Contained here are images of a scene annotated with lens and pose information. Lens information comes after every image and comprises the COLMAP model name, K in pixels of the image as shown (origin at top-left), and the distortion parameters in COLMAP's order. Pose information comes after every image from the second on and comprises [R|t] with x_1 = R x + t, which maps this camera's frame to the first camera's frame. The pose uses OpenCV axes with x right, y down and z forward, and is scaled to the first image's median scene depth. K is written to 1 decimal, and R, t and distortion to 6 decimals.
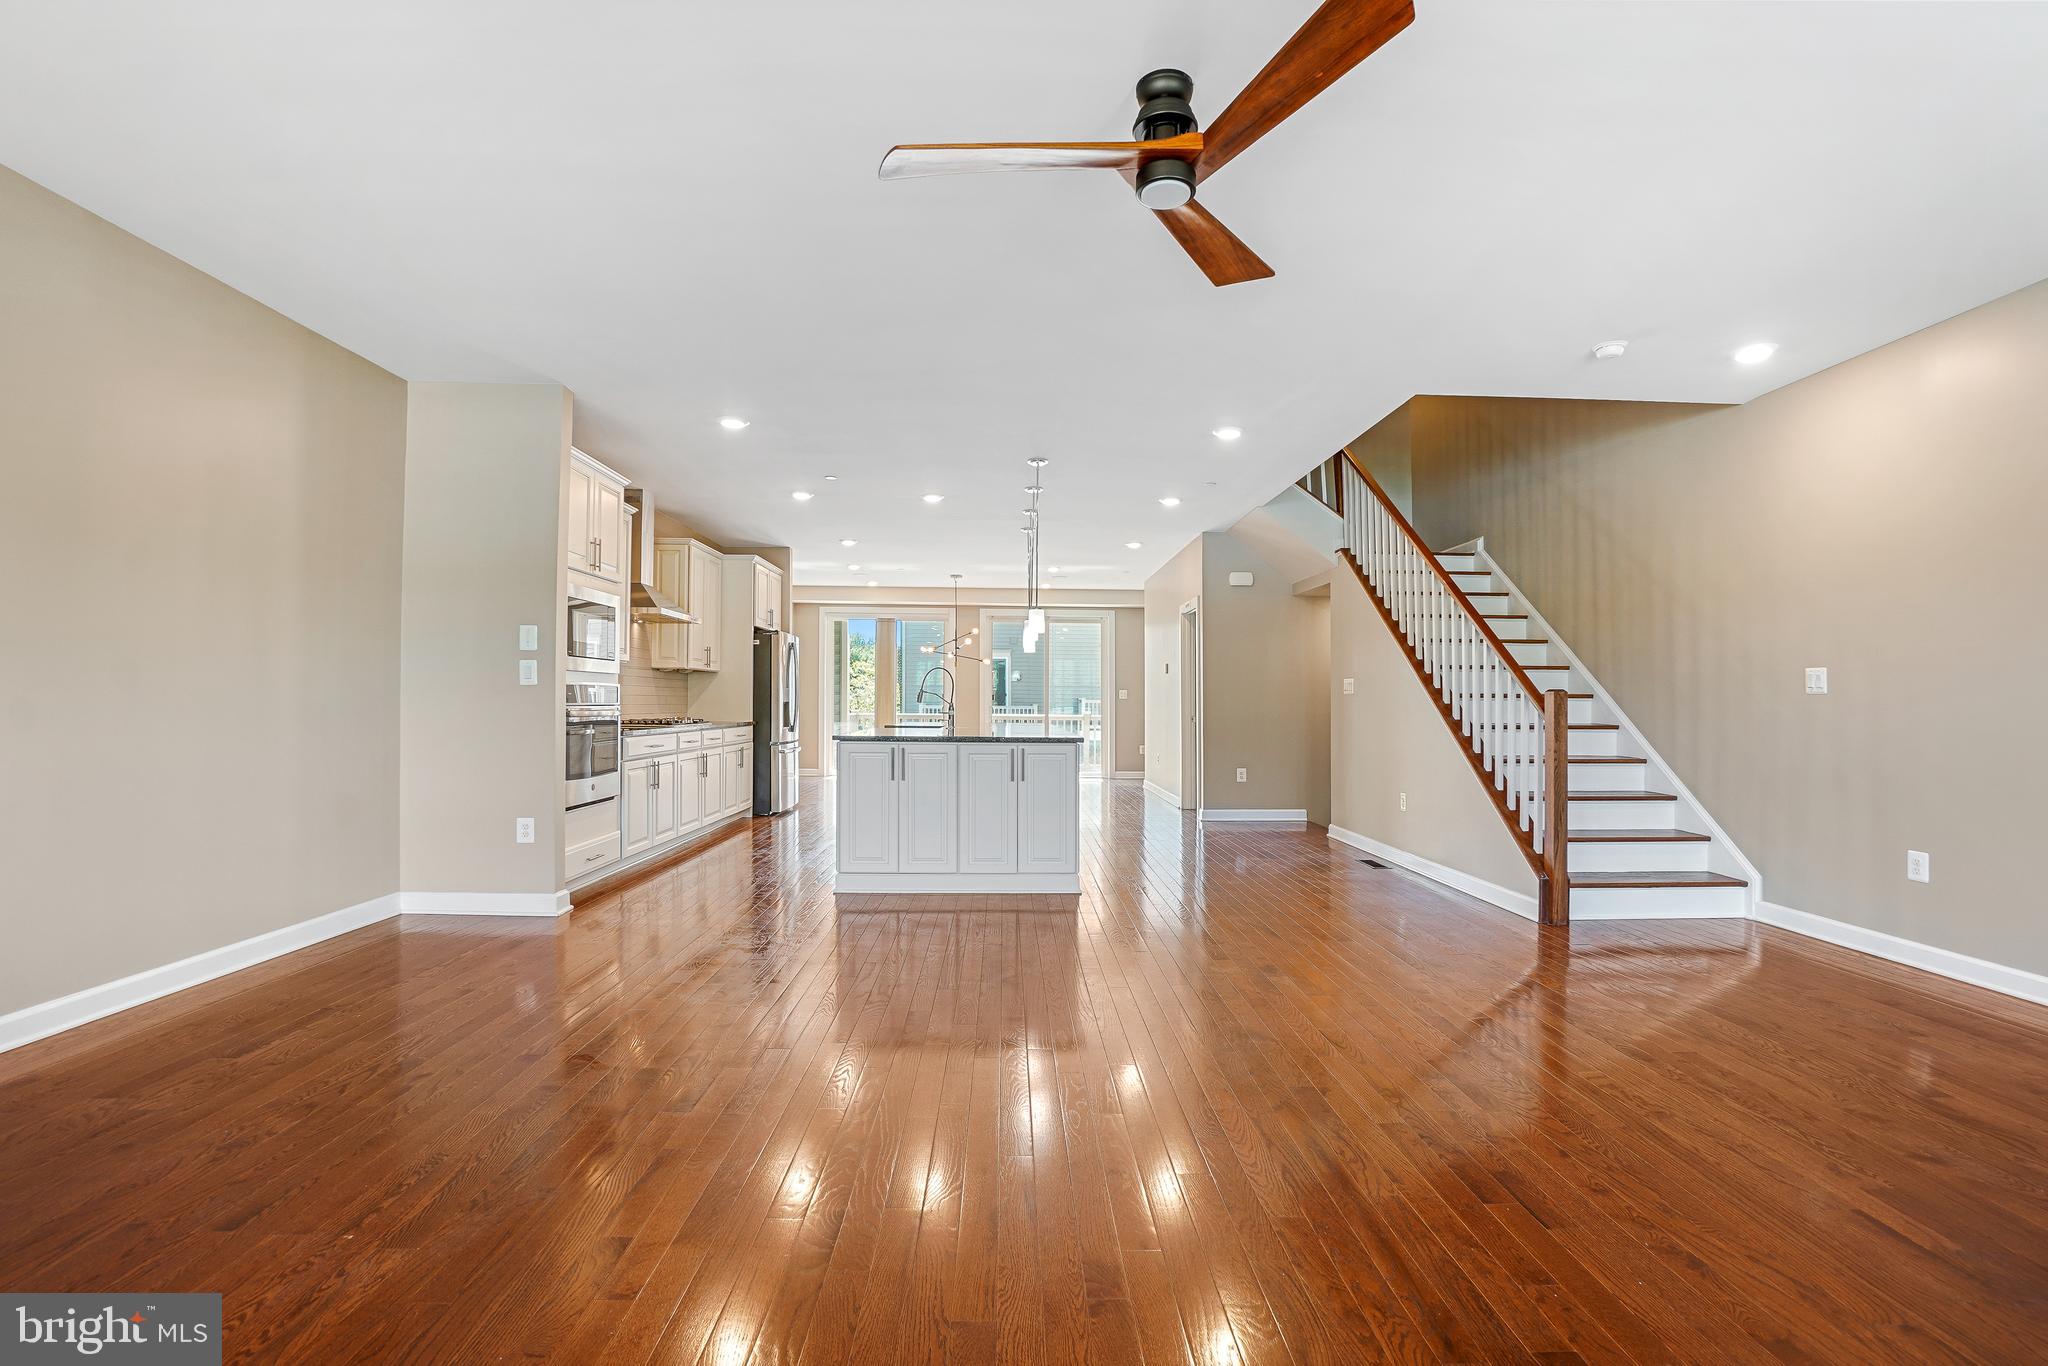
lens RADIAL K [[911.3, 0, 1030.6], [0, 911.3, 694.6], [0, 0, 1]] dist [-0.022492, 0.001297]
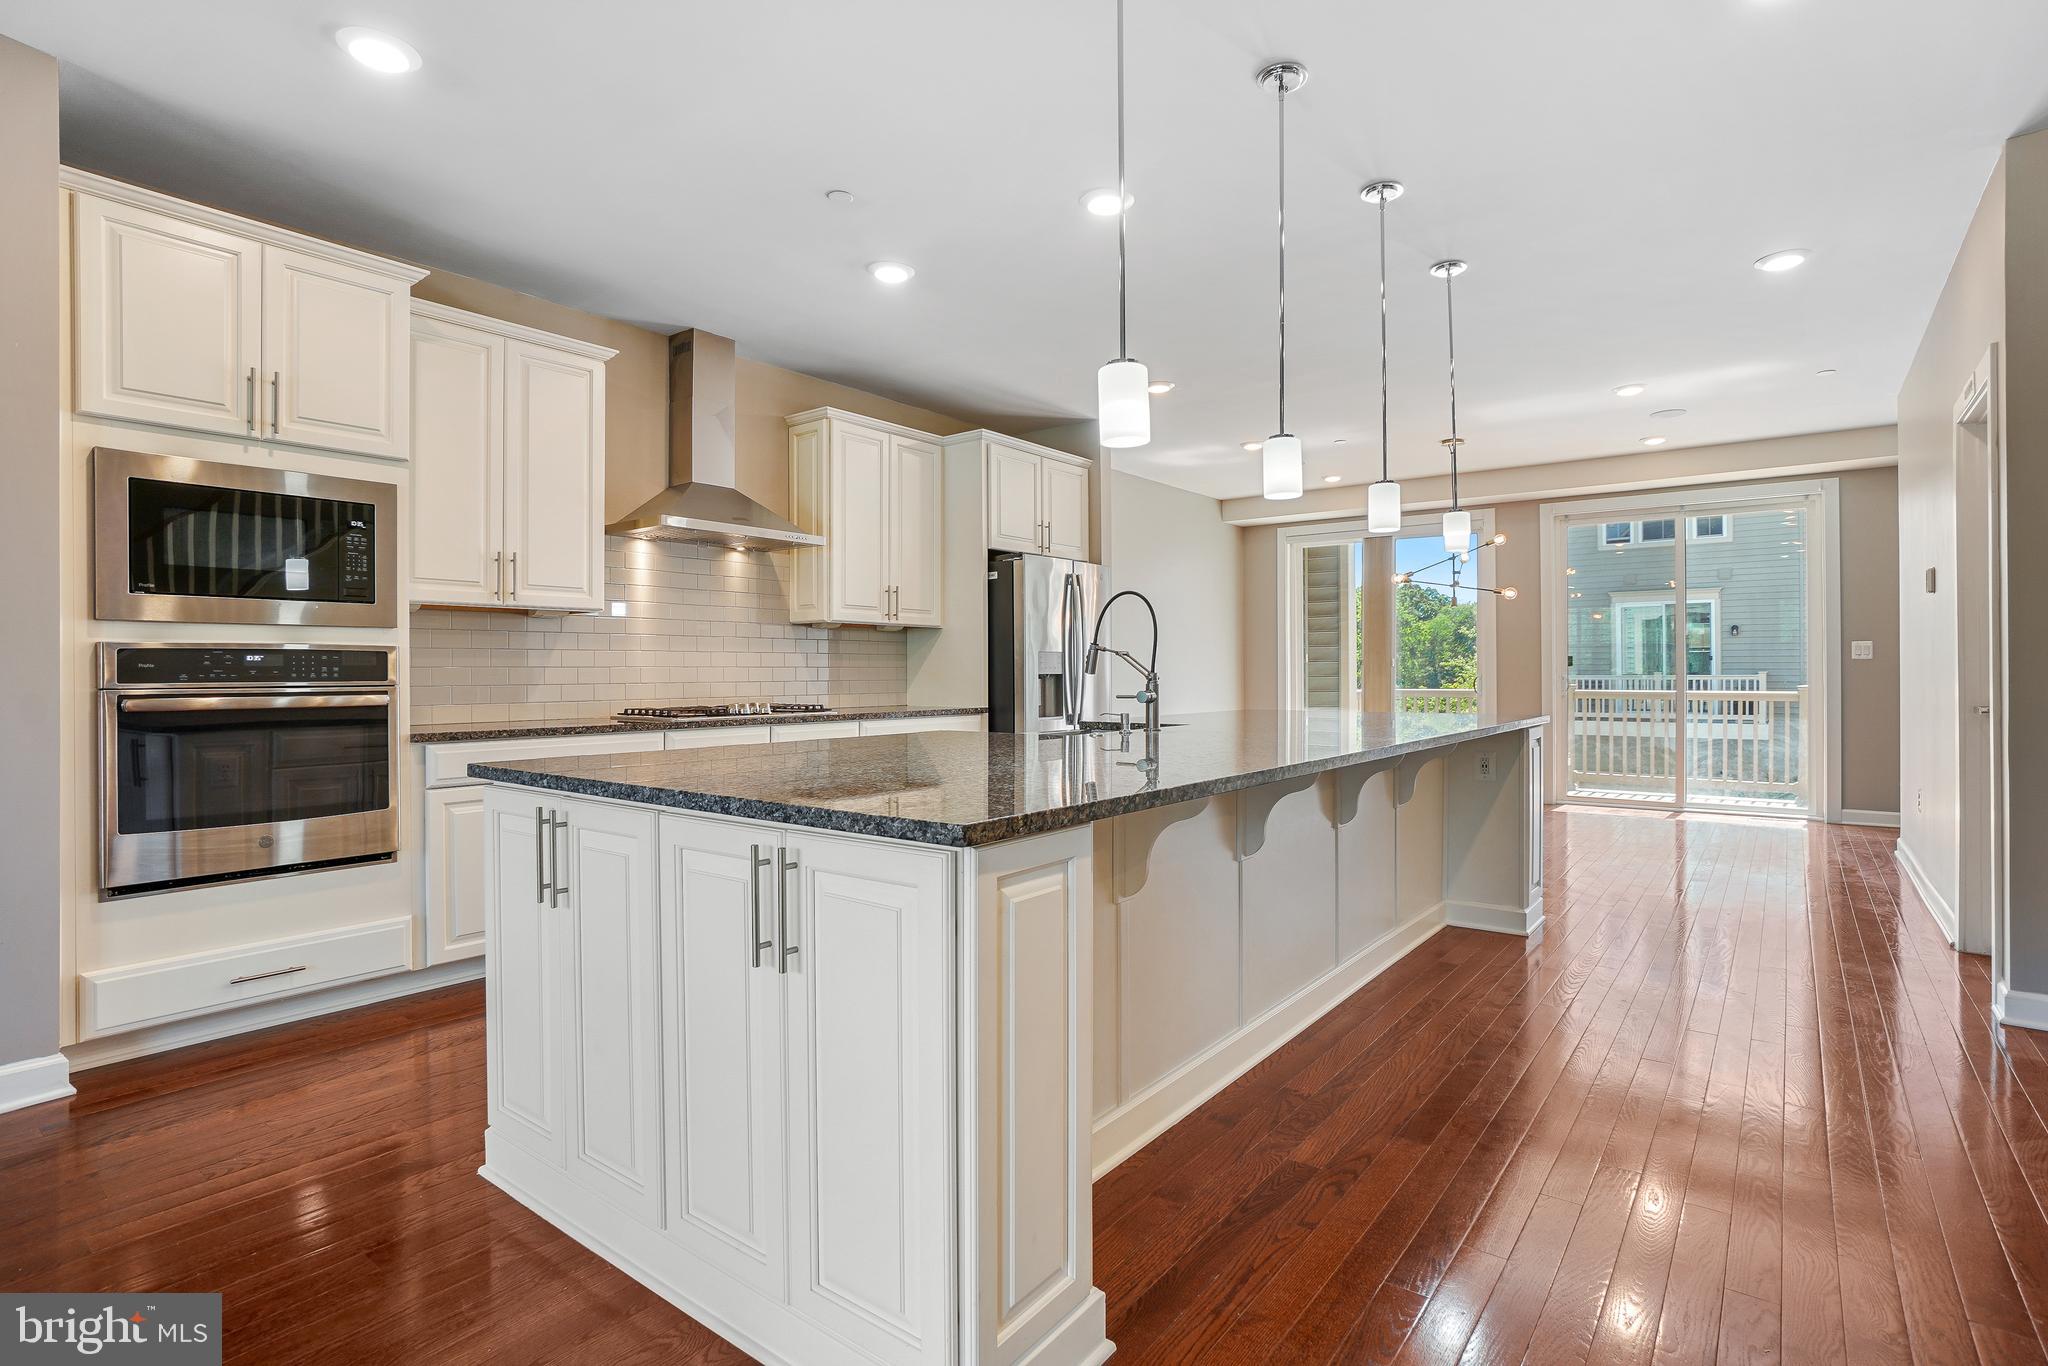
lens RADIAL K [[993.9, 0, 1052.1], [0, 993.9, 681.4], [0, 0, 1]] dist [-0.042159, 0.022882]
pose [[0.781047, -0.004201, -0.624458, 0.138474], [0.014709, 0.999824, 0.011671, 0.005597], [0.624299, -0.018301, 0.780971, 0.507056]]
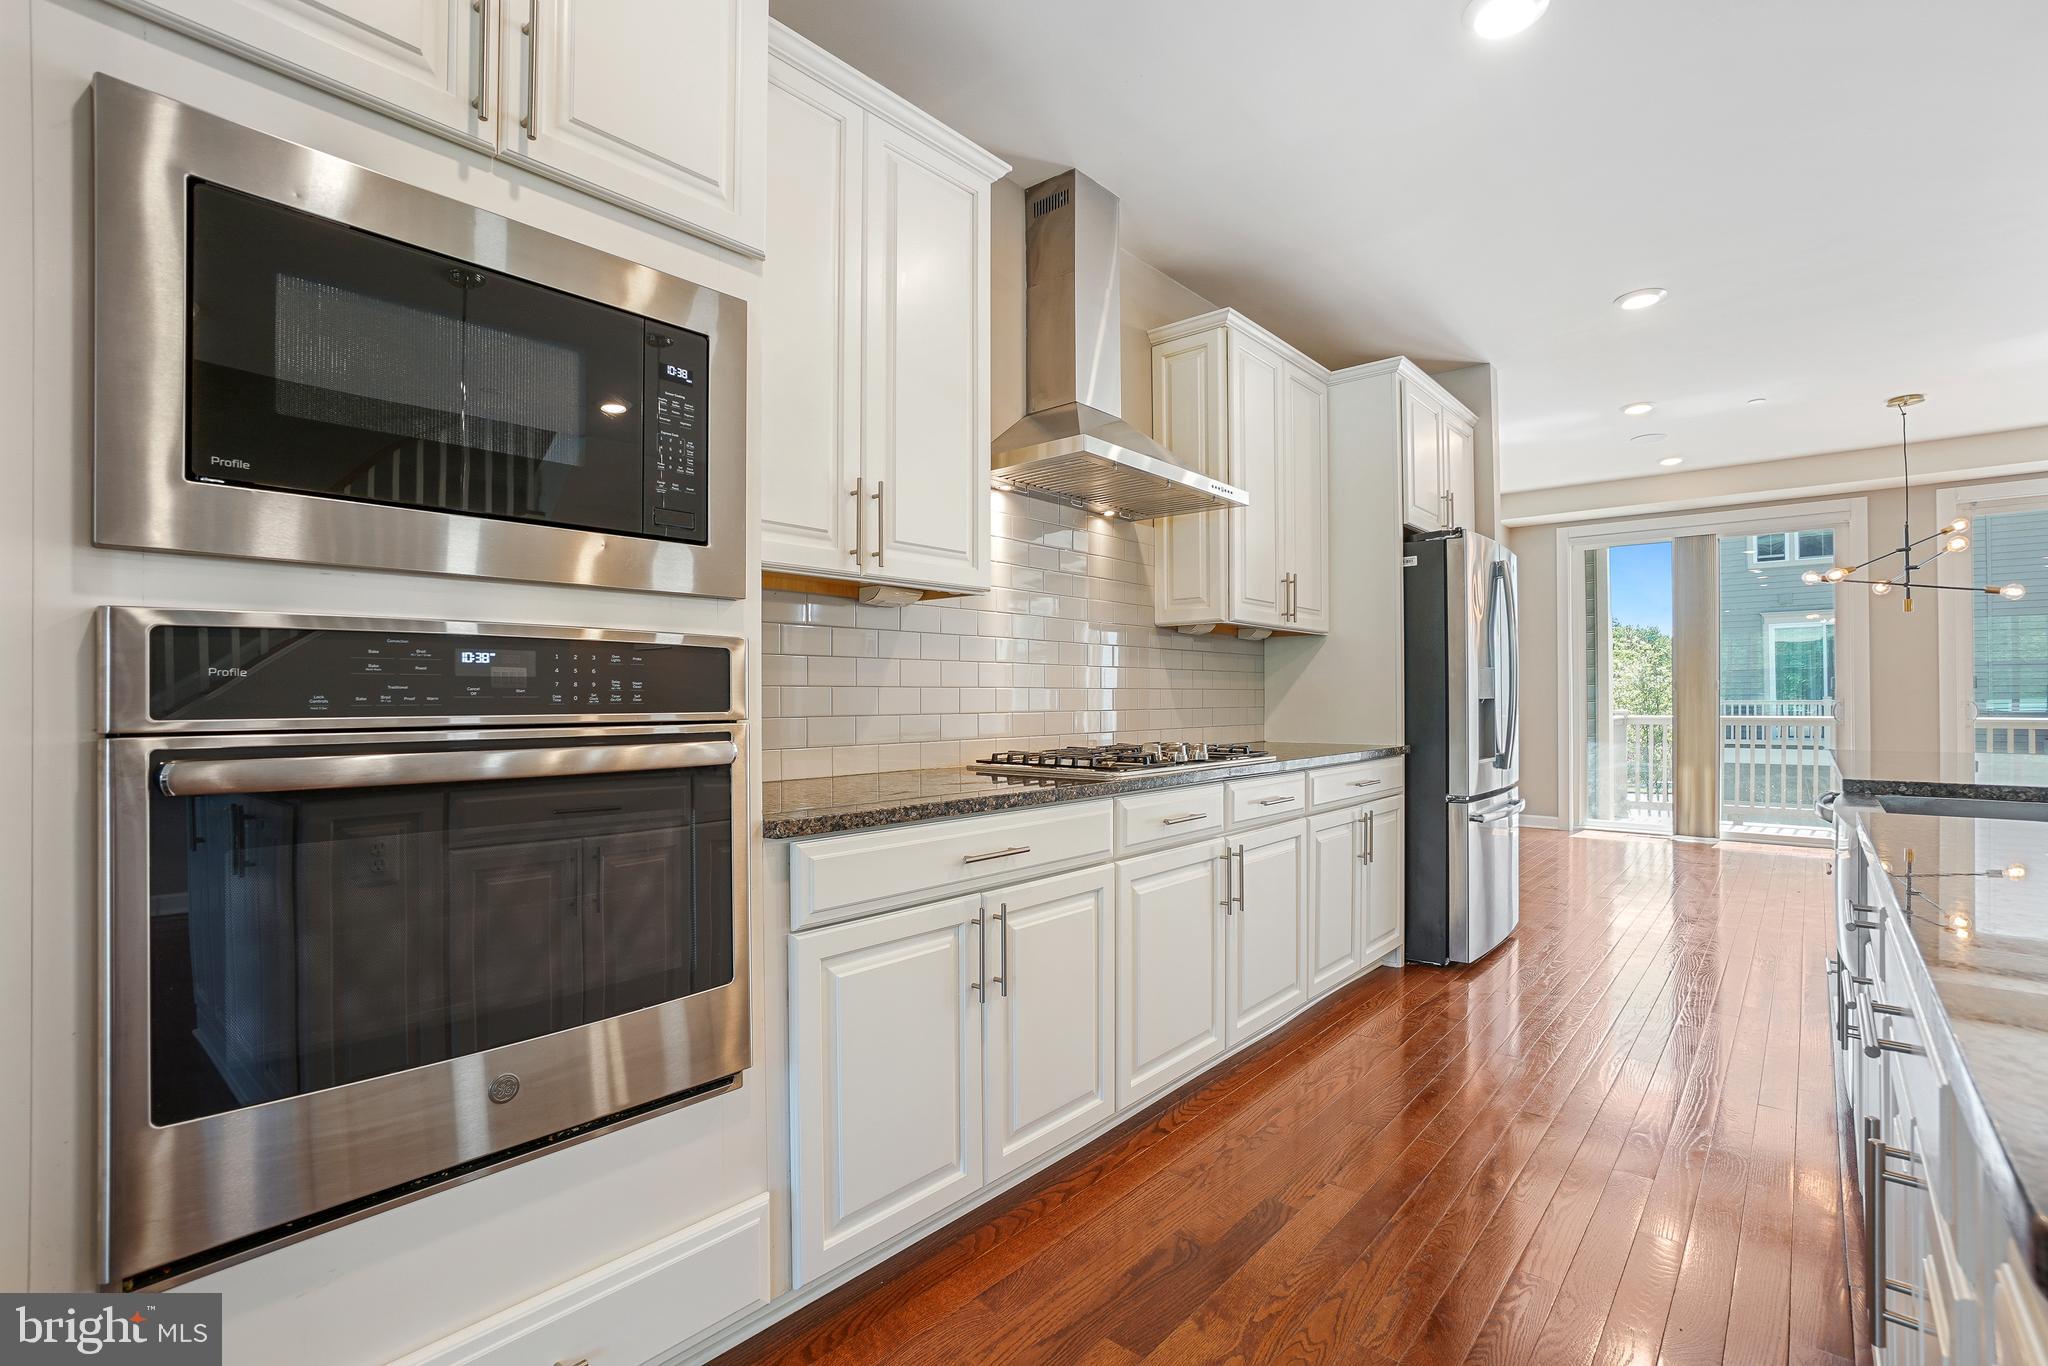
lens RADIAL K [[911.3, 0, 1030.6], [0, 911.3, 694.6], [0, 0, 1]] dist [-0.022492, 0.001297]
pose [[0.739430, -0.011633, -0.673133, -0.144743], [0.014430, 0.999895, -0.001429, 0.004066], [0.673079, -0.008657, 0.739520, 0.556561]]
